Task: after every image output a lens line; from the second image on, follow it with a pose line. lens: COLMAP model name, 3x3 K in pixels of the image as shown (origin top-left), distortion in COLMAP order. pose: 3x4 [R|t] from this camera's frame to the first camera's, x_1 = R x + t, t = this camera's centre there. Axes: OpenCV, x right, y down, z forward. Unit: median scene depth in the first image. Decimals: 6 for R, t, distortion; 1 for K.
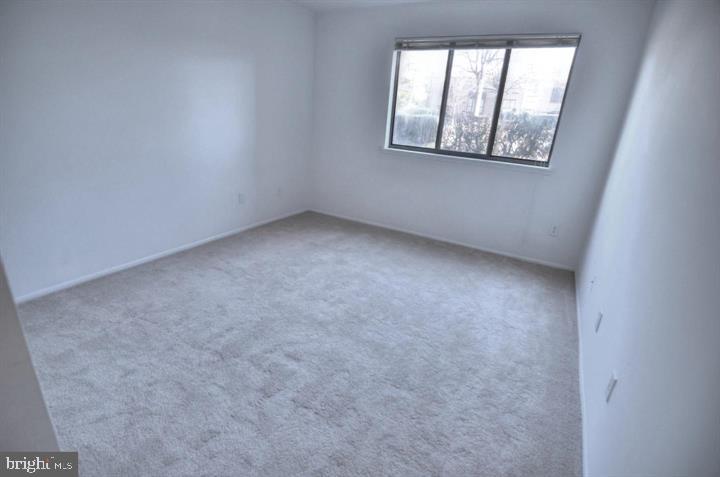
lens RADIAL K [[346.4, 0, 360.1], [0, 346.4, 239.9], [0, 0, 1]] dist [-0.018034, 0.000376]
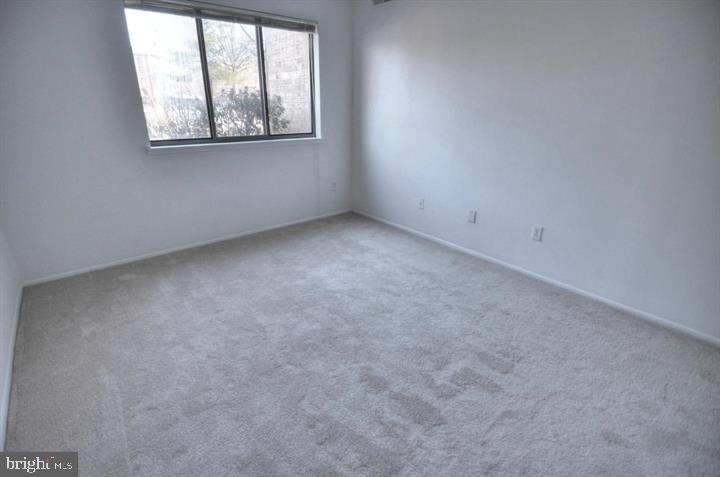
lens RADIAL K [[346.4, 0, 360.0], [0, 346.4, 237.1], [0, 0, 1]] dist [-0.018034, 0.000376]
pose [[0.342701, -0.407645, 0.846394, -0.556600], [0.329064, 0.895961, 0.298281, -0.208650], [-0.879928, 0.176297, 0.441187, 0.407933]]
